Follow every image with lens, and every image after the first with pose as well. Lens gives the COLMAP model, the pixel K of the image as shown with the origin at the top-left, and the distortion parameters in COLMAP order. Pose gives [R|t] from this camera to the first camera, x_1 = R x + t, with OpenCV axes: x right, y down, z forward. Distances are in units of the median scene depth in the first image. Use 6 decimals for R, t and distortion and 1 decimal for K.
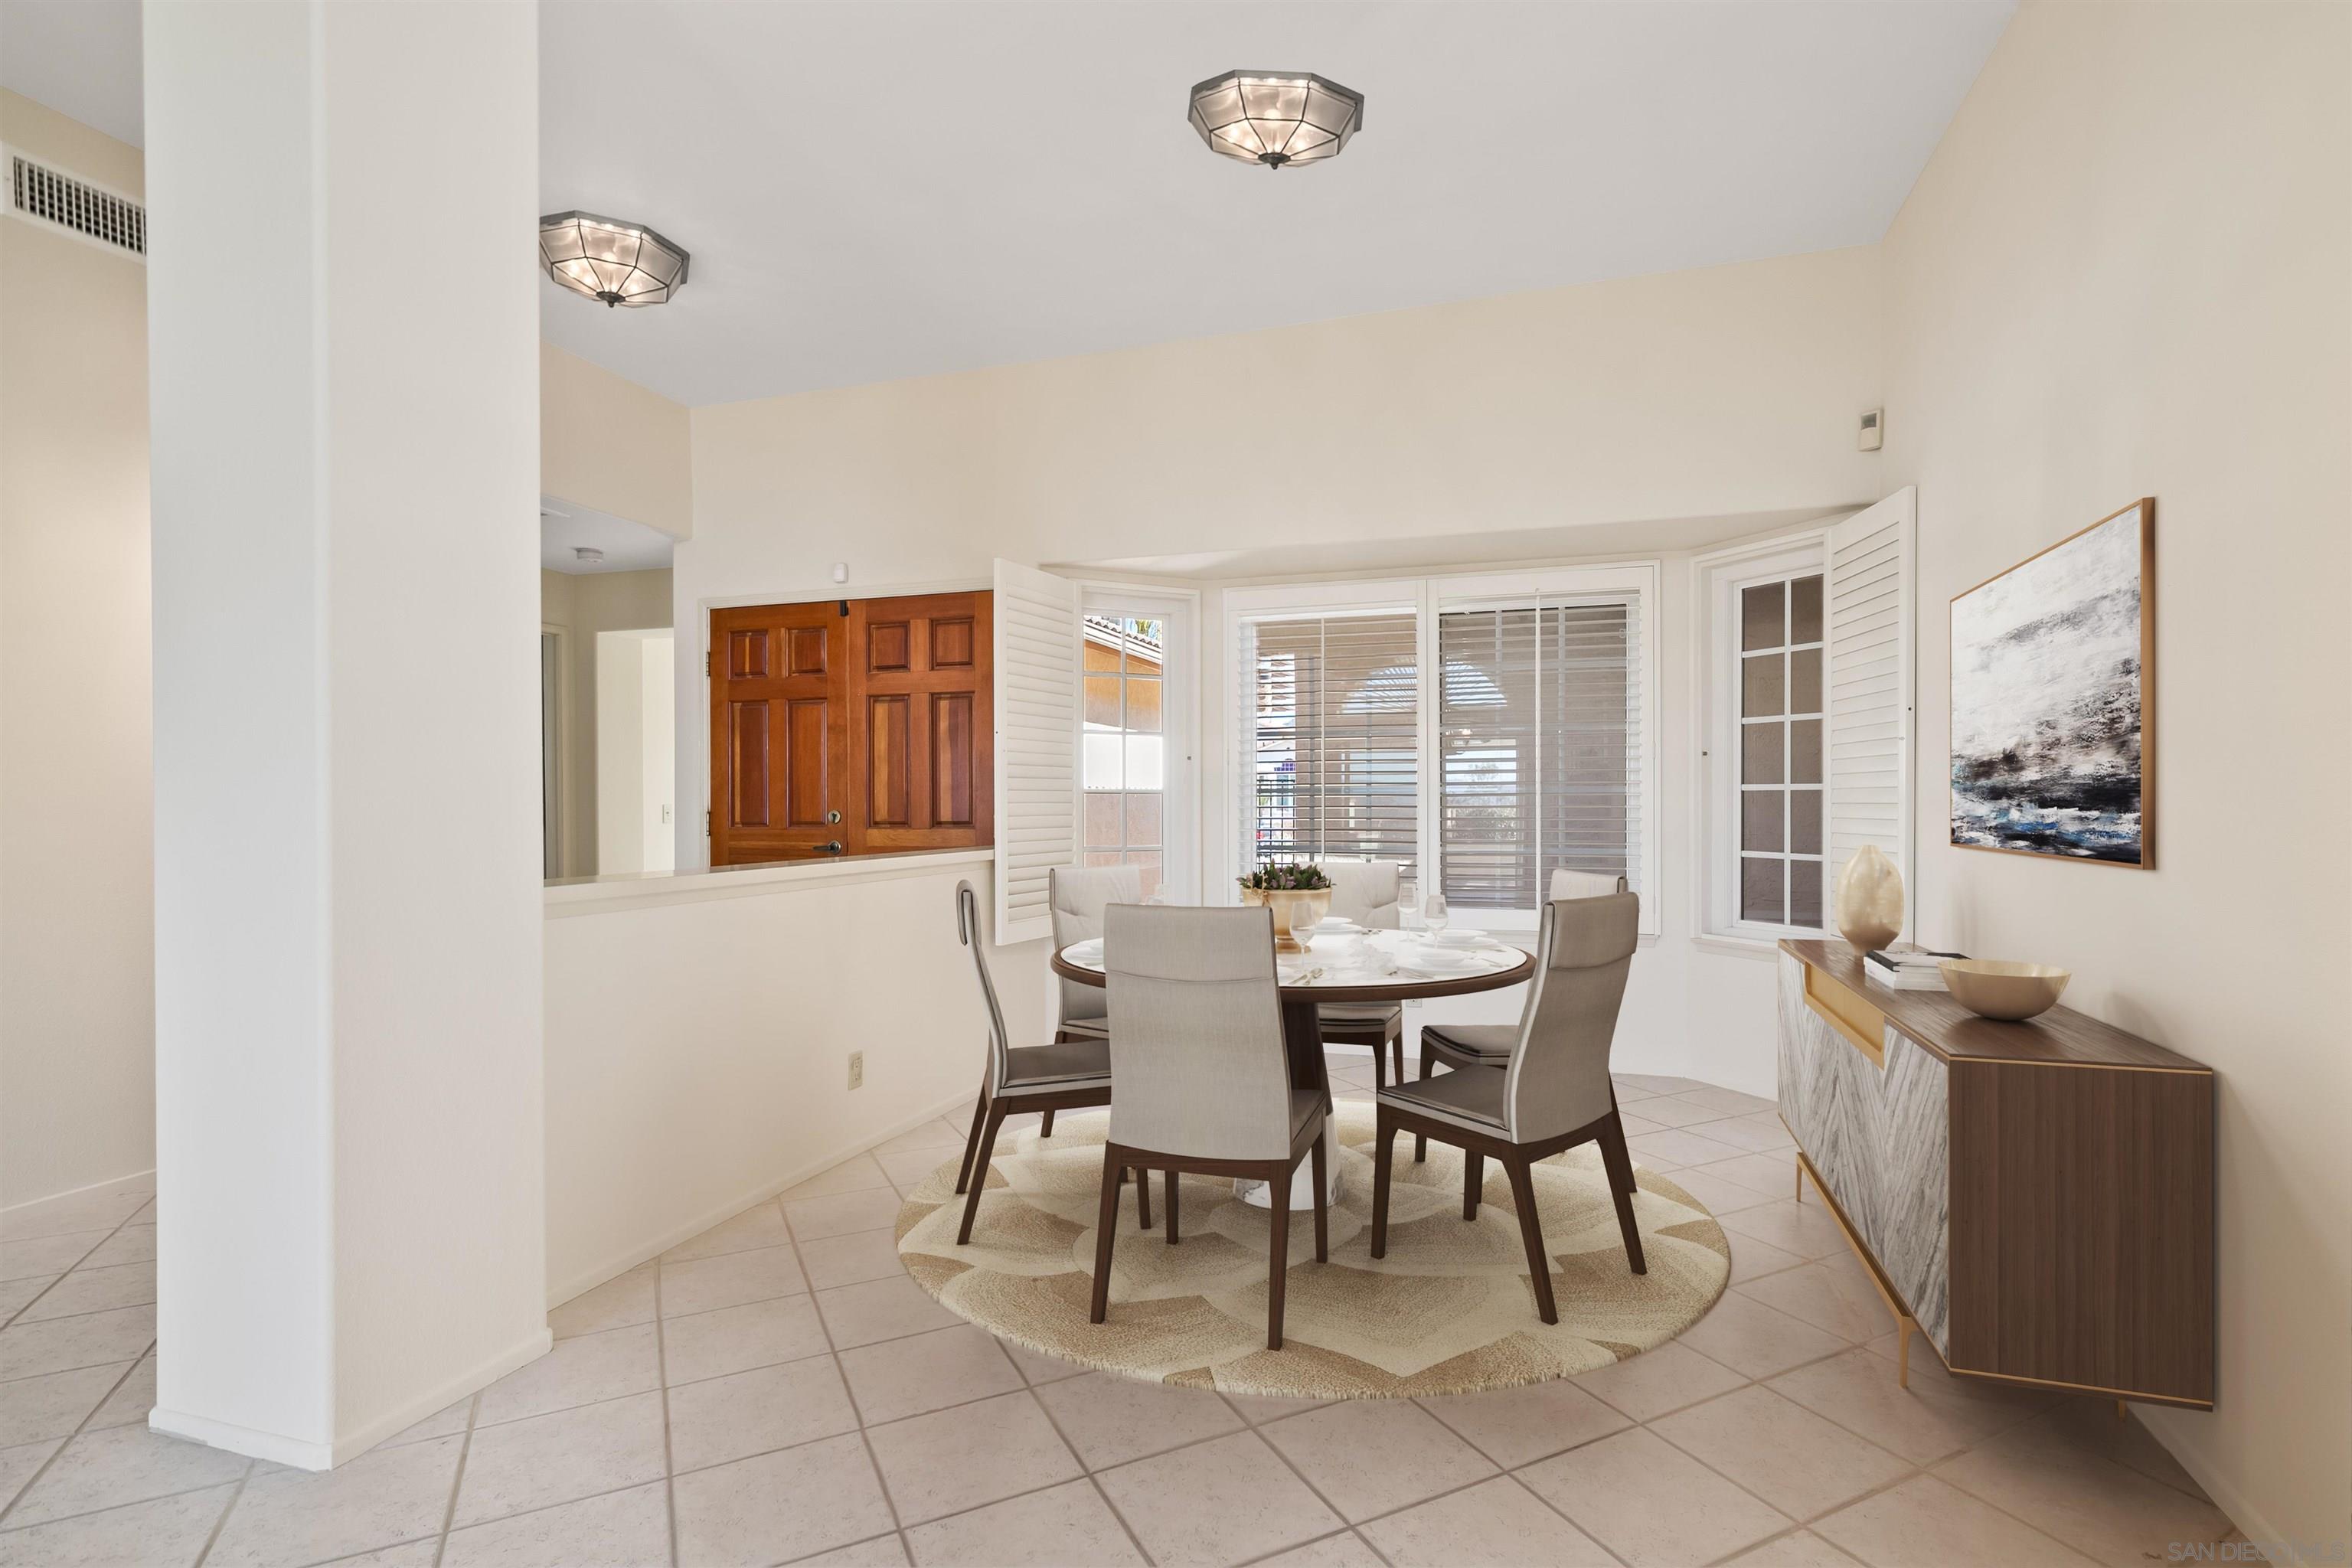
lens RADIAL K [[1119.4, 0, 1188.3], [0, 1119.4, 791.6], [0, 0, 1]] dist [0.001112, -0.000585]
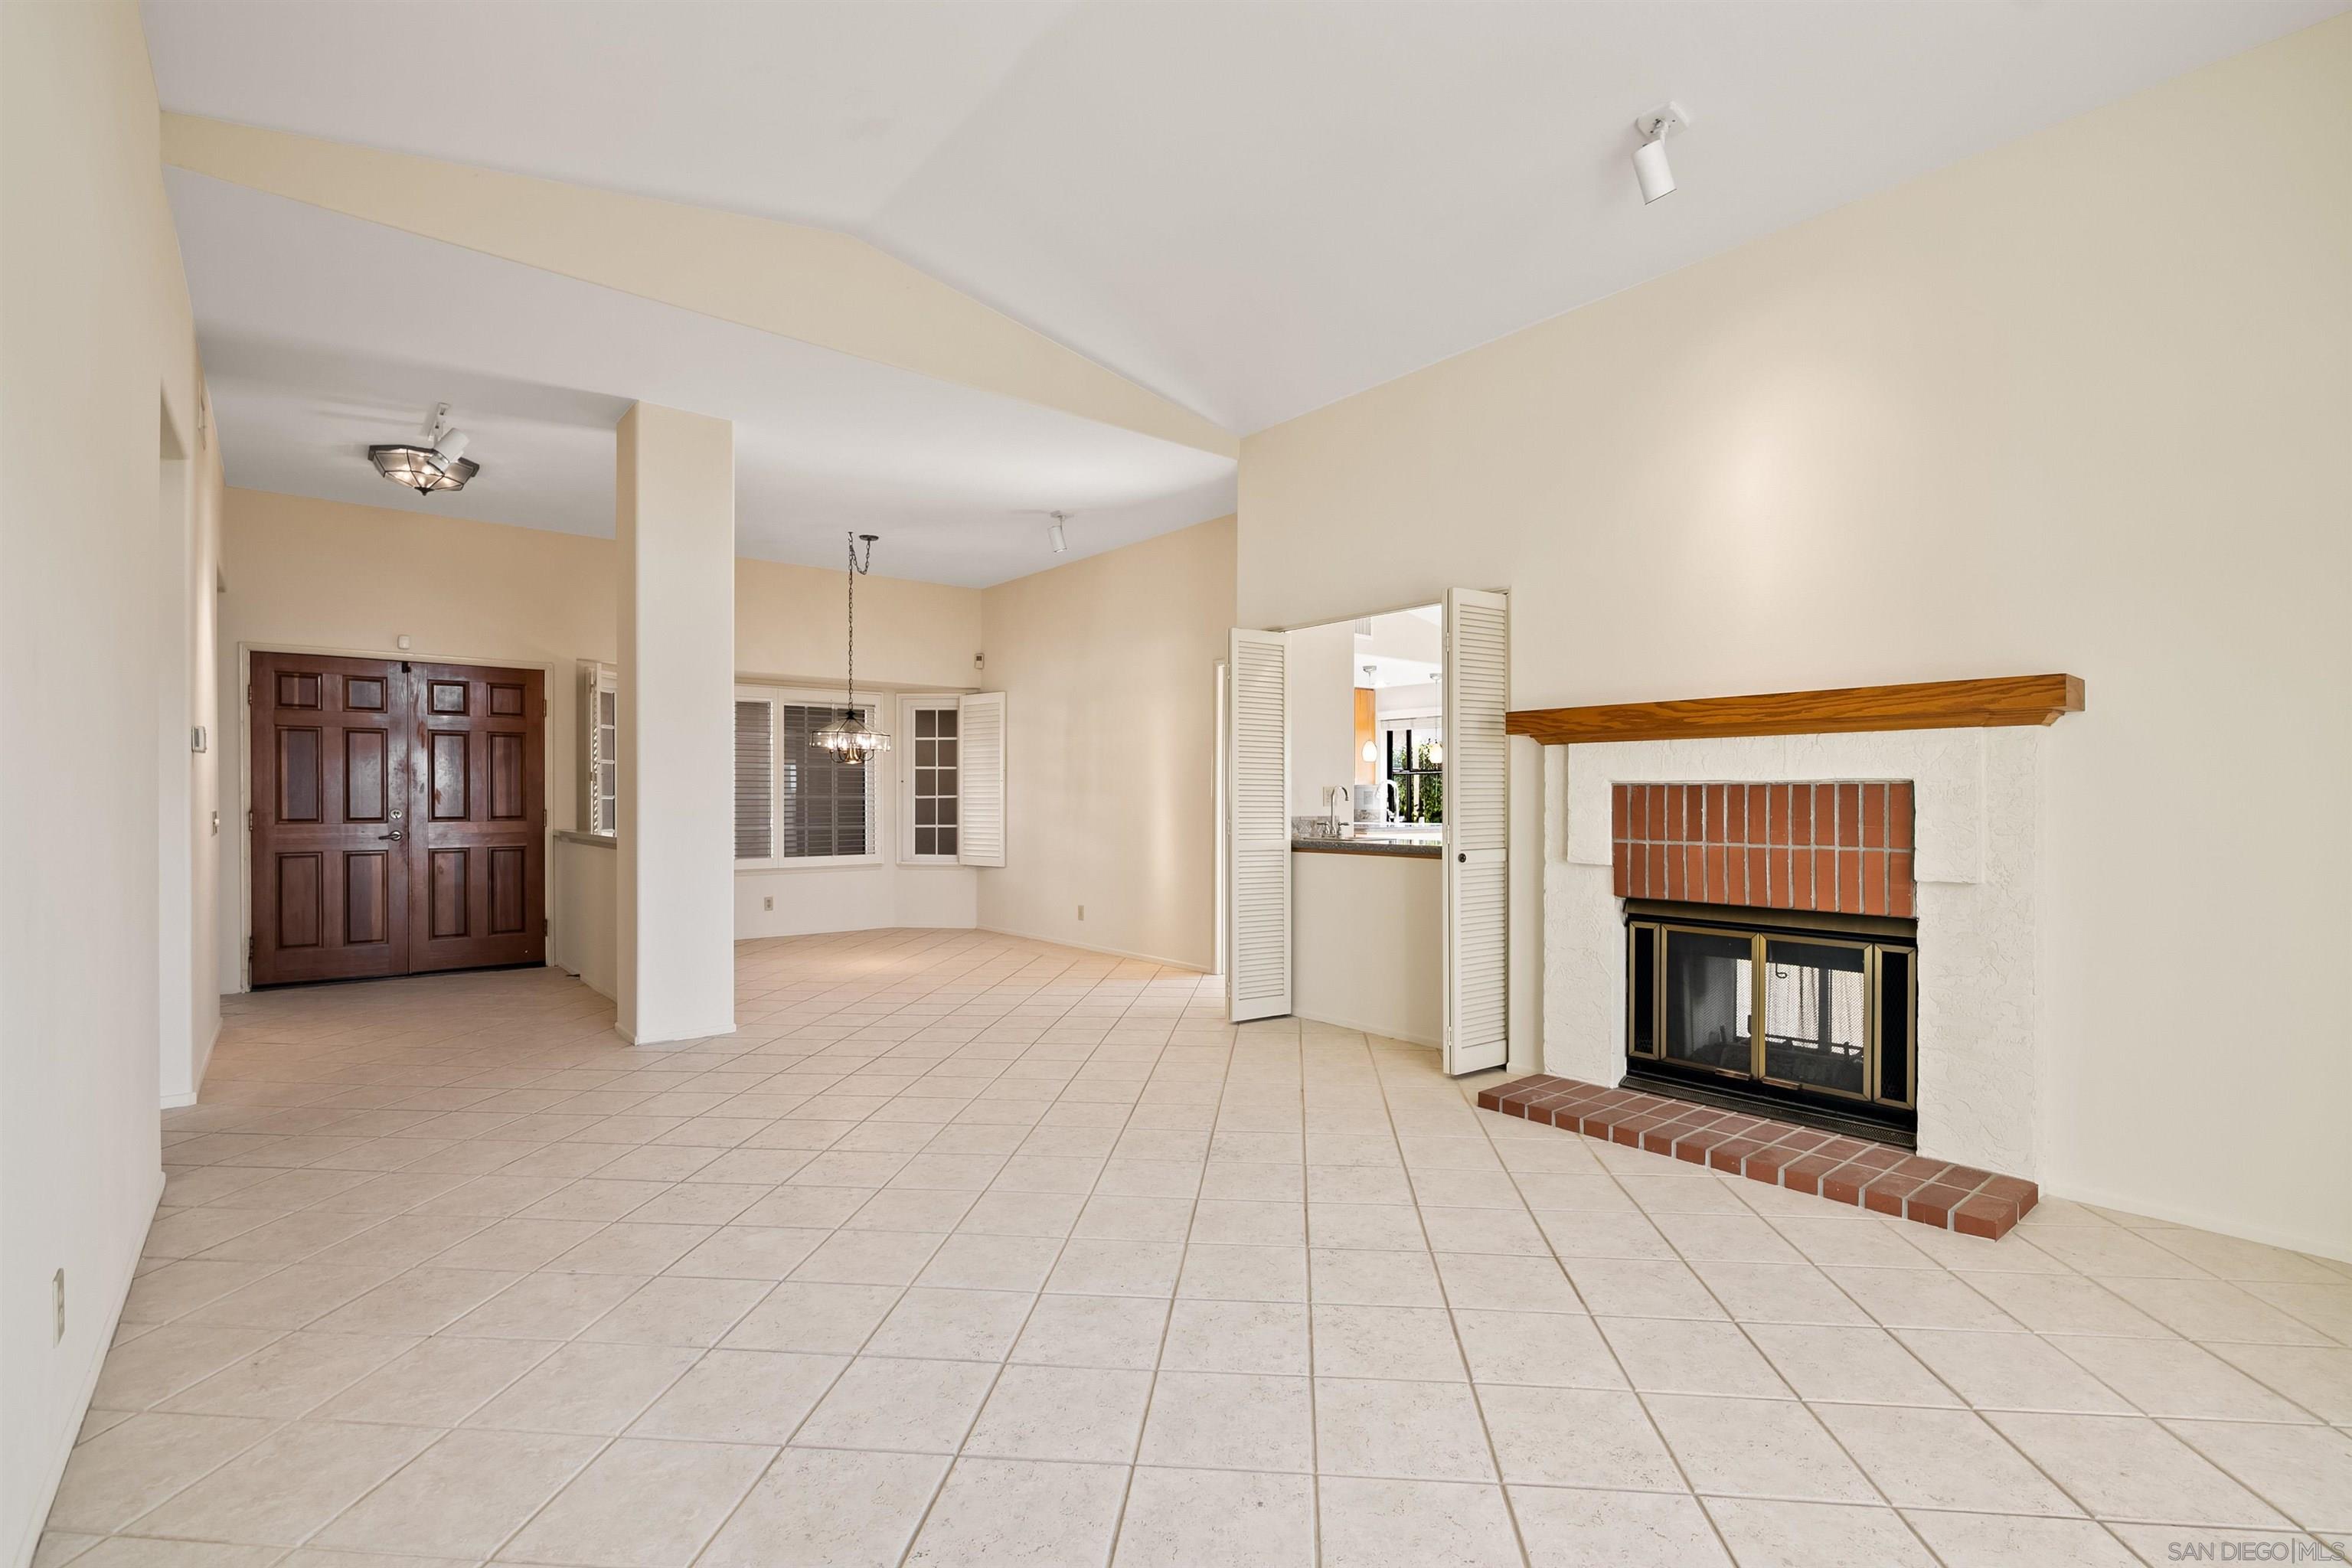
lens RADIAL K [[1078.7, 0, 1184.1], [0, 1078.7, 789.4], [0, 0, 1]] dist [0.002984, -0.000522]
pose [[0.545487, 0.010836, 0.838049, -1.019182], [-0.004723, 0.999940, -0.009855, -0.000227], [-0.838106, 0.001417, 0.545506, -0.638077]]
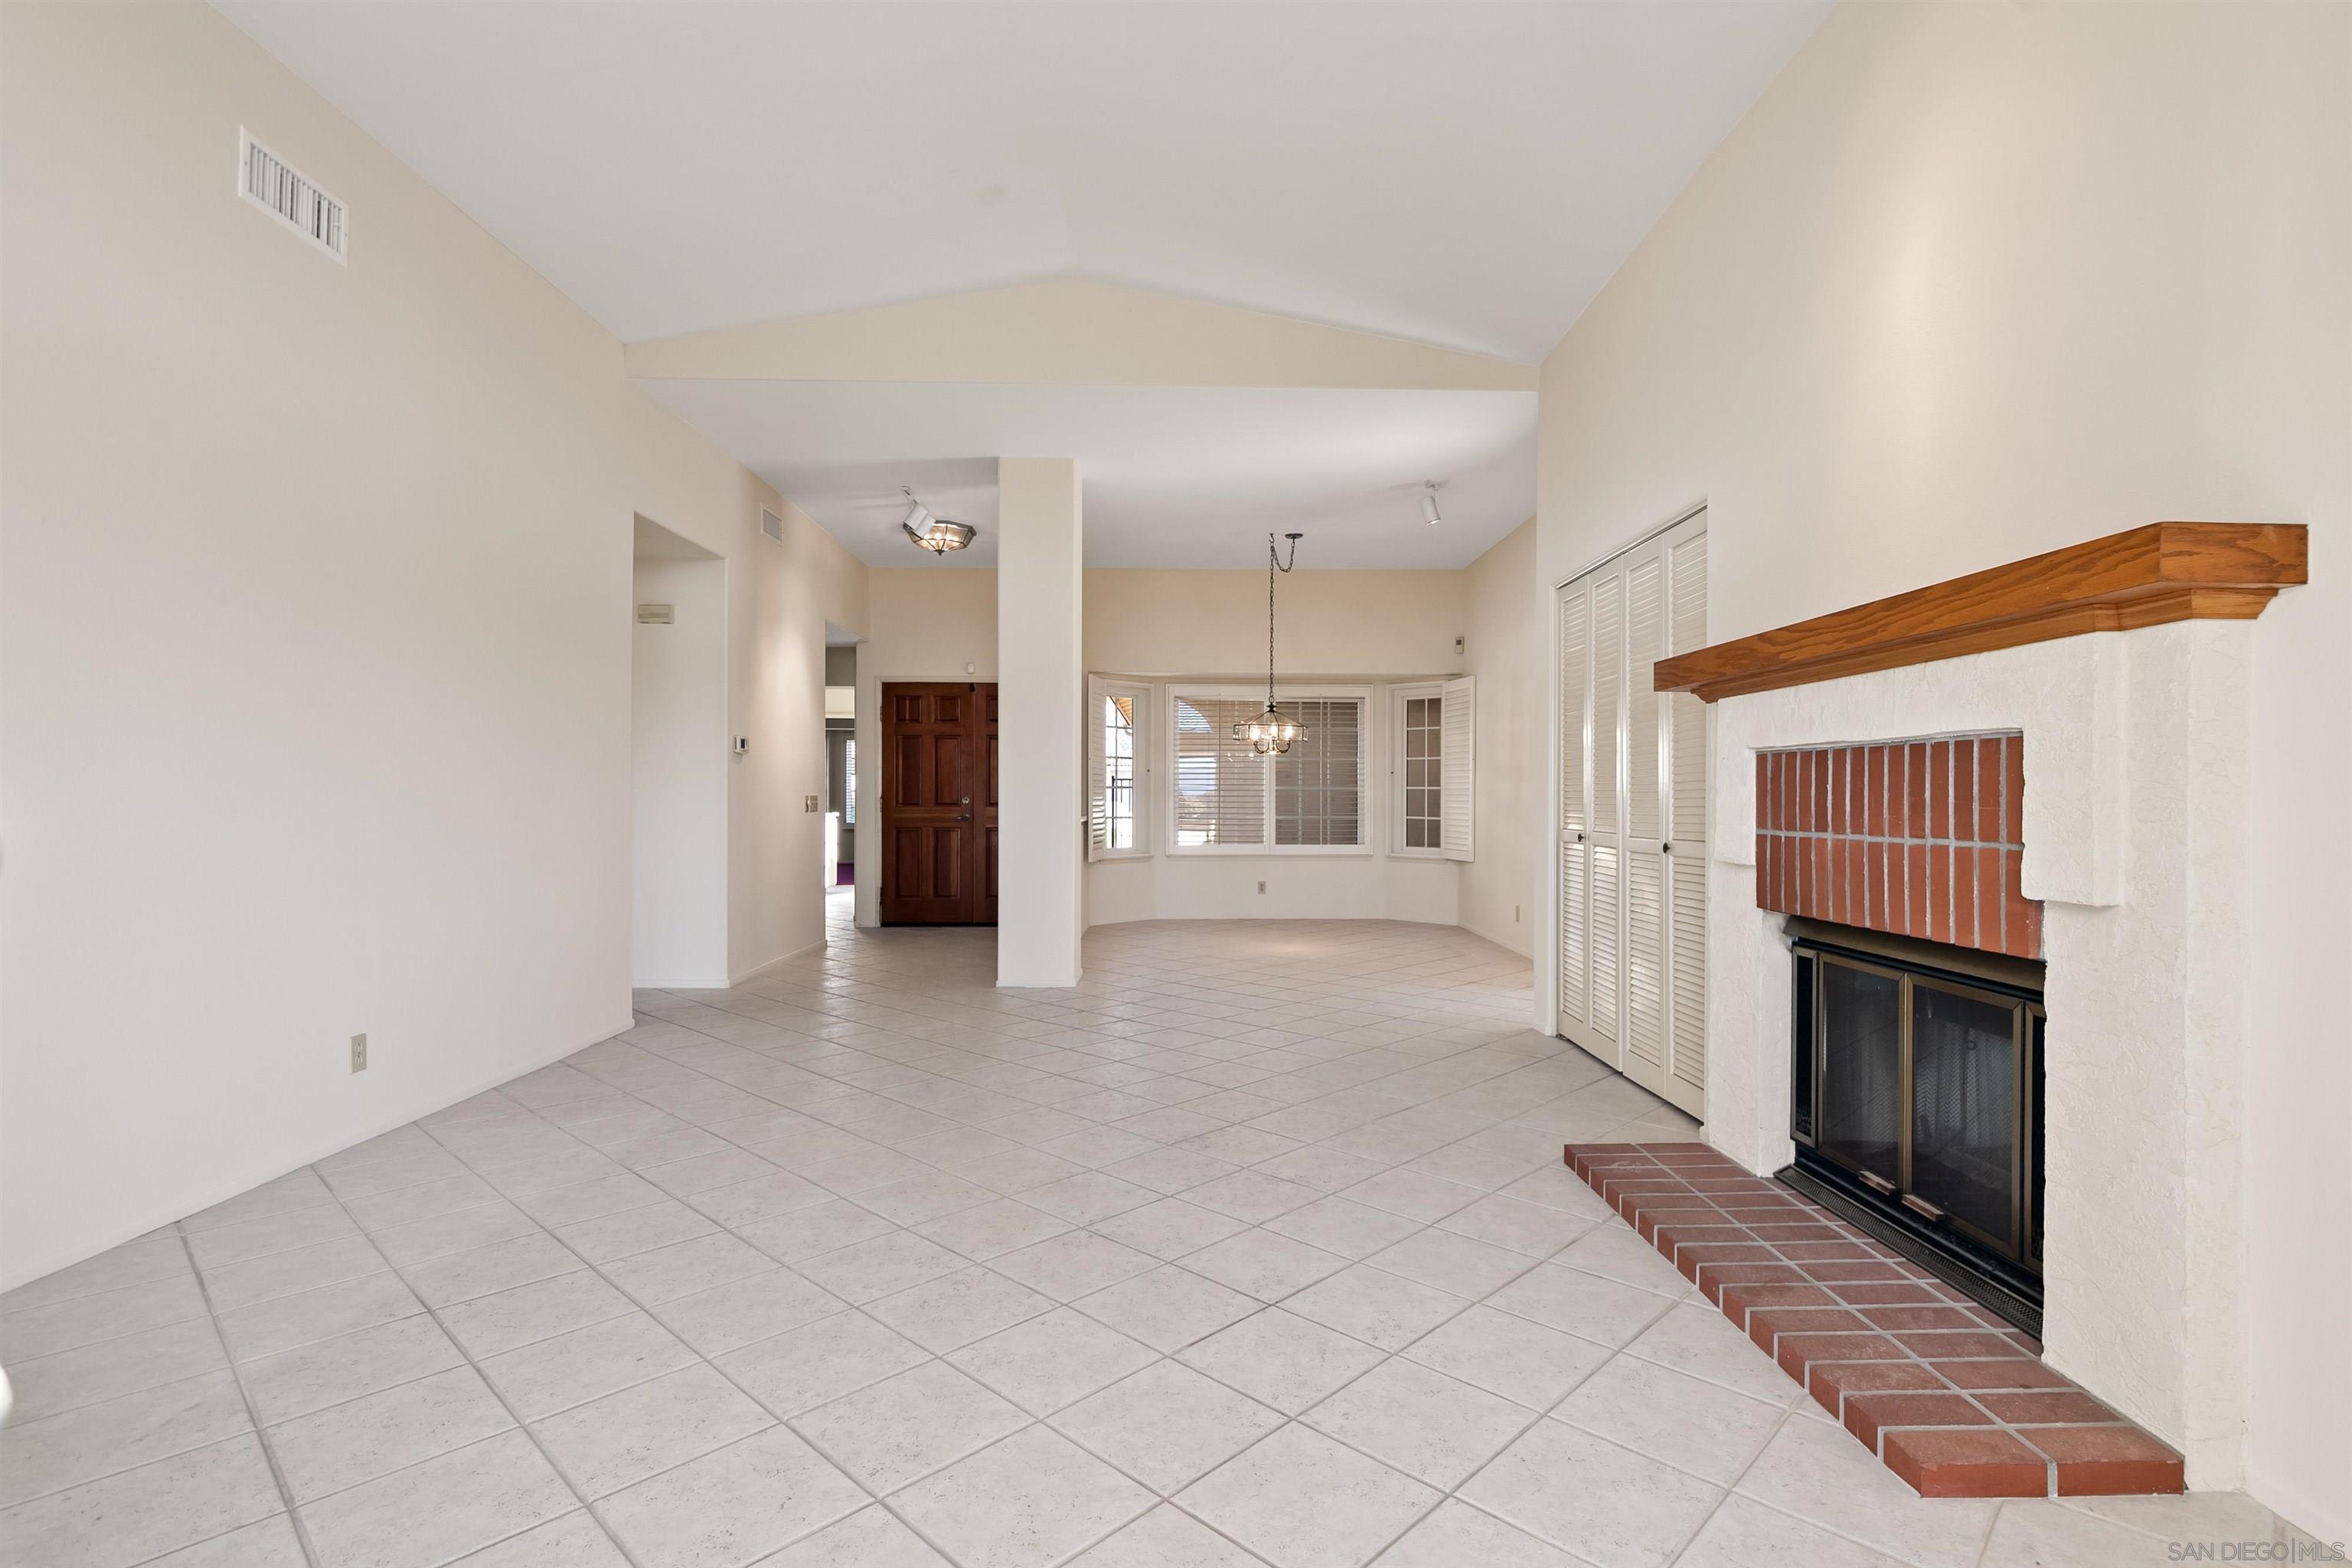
lens RADIAL K [[1119.4, 0, 1177.7], [0, 1119.4, 787.4], [0, 0, 1]] dist [0.001112, -0.000585]
pose [[0.948968, 0.008161, 0.315267, -0.630478], [-0.006457, 0.999958, -0.006450, 0.011882], [-0.315307, 0.004085, 0.948981, -0.956079]]
